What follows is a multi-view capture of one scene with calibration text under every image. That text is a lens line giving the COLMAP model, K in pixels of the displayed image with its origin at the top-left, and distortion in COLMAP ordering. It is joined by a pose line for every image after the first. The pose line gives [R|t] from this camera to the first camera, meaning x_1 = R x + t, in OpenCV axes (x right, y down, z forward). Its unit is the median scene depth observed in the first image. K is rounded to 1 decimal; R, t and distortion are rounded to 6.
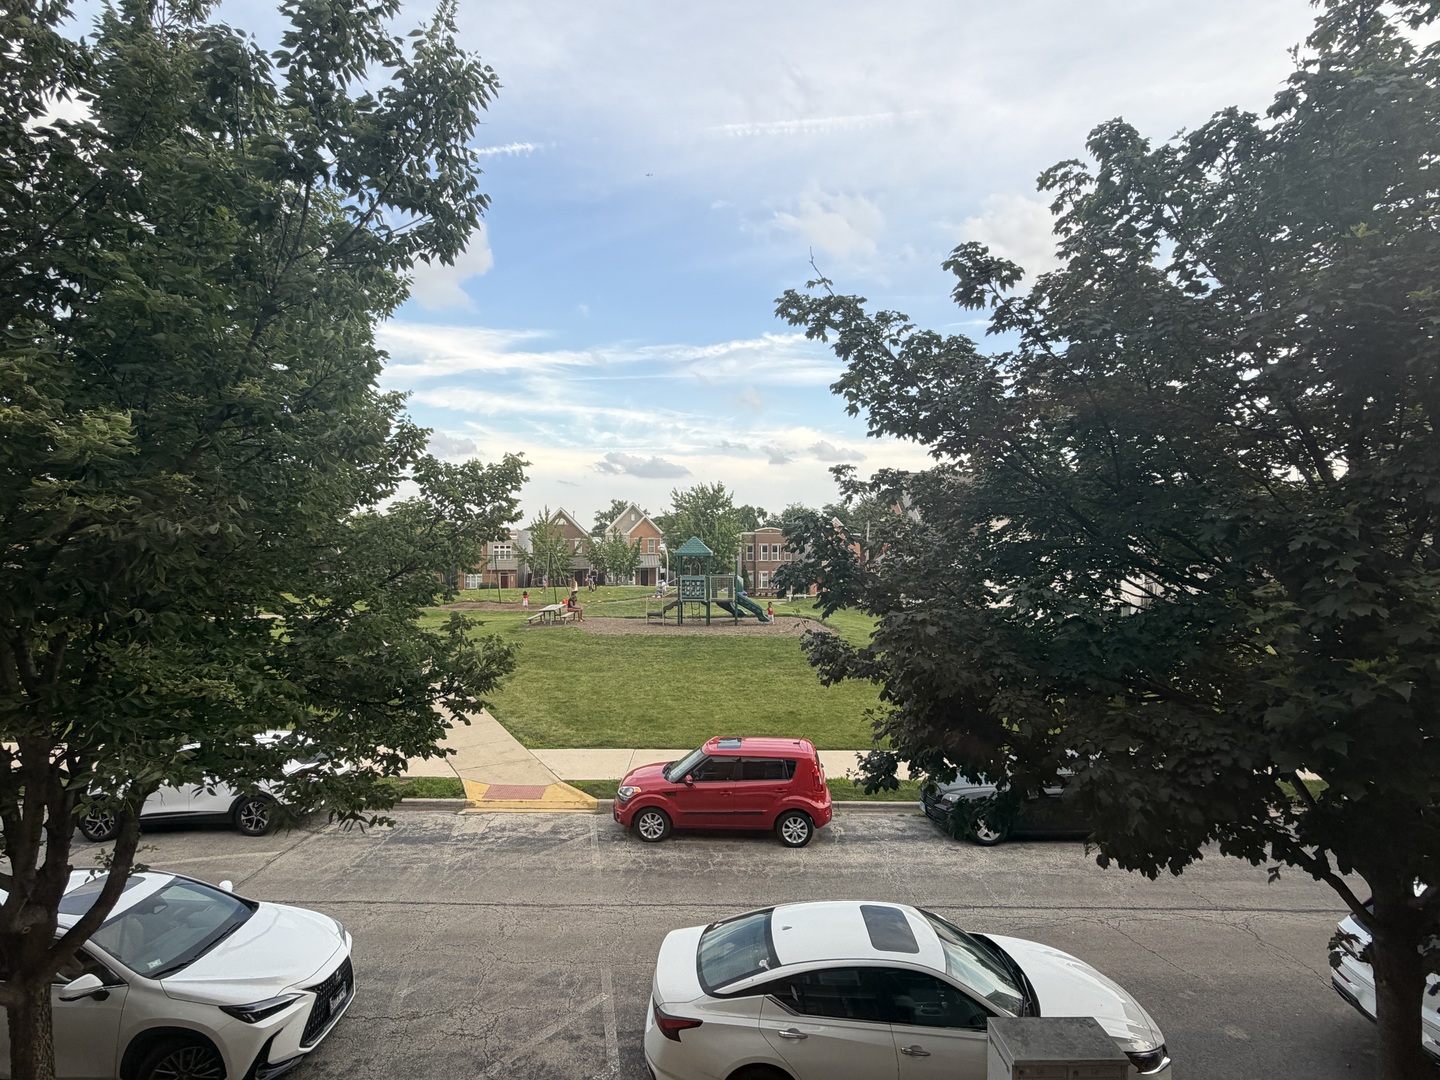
lens RADIAL K [[716.5, 0, 720.0], [0, 716.5, 540.0], [0, 0, 1]] dist [-0.000391, 0.000671]
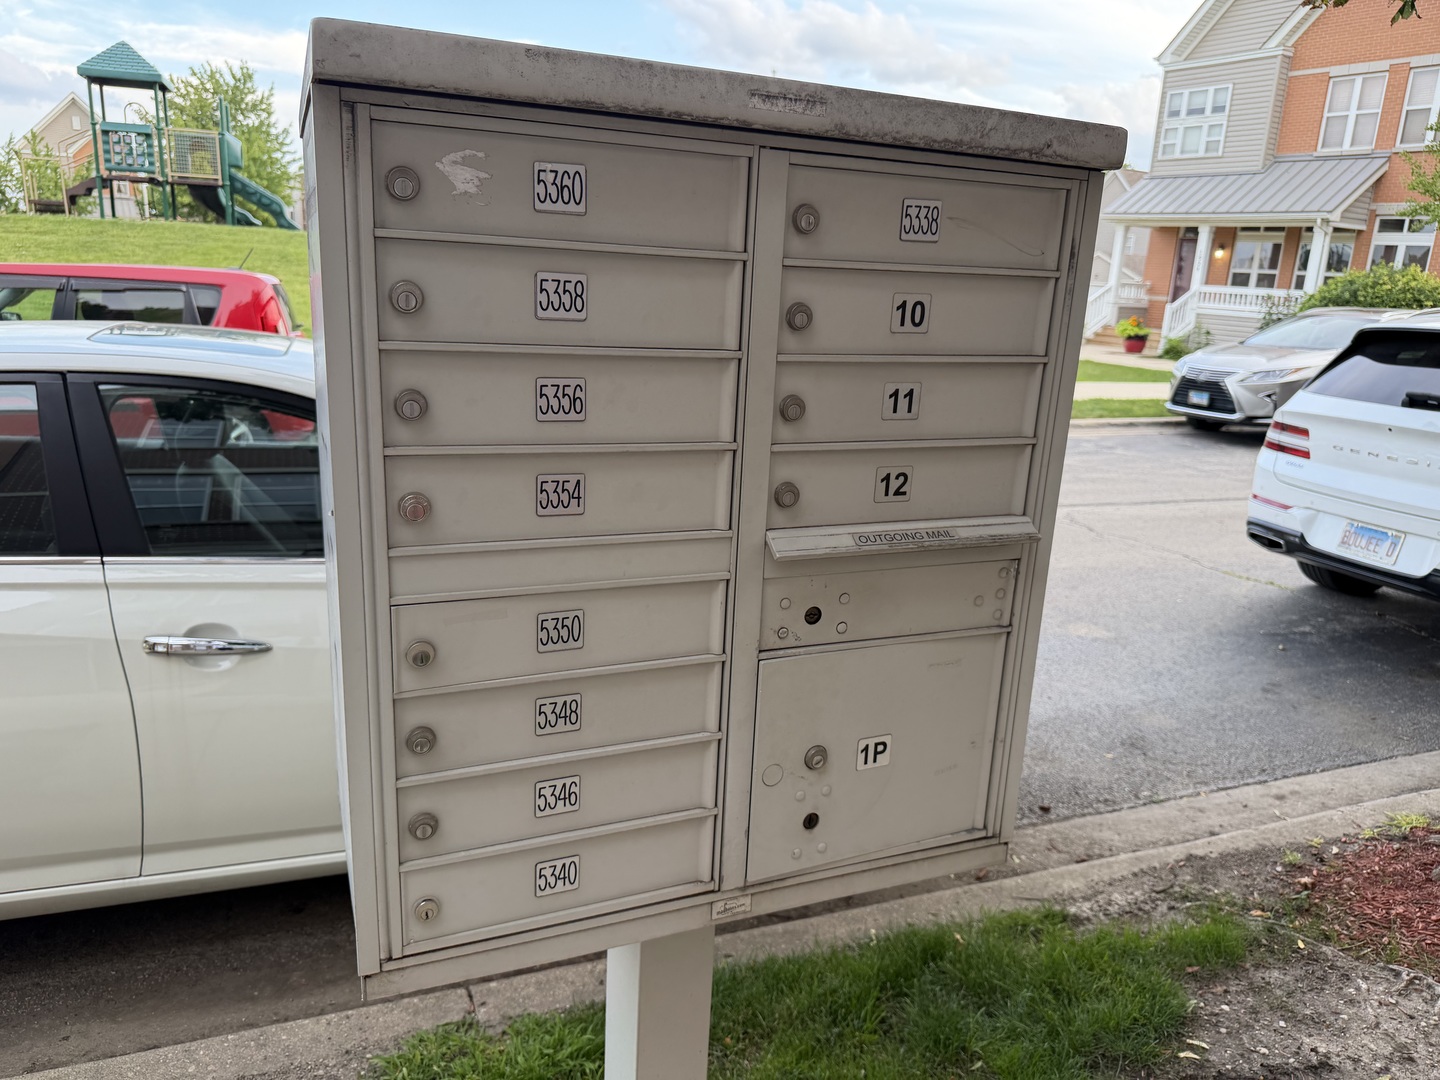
lens RADIAL K [[1010.5, 0, 720.0], [0, 1010.5, 540.0], [0, 0, 1]] dist [-0.002208, -0.001308]
pose [[0.930051, -0.057549, 0.362894, 0.233053], [-0.037243, 0.967806, 0.248927, 0.433019], [-0.365537, -0.245030, 0.897966, 0.462671]]
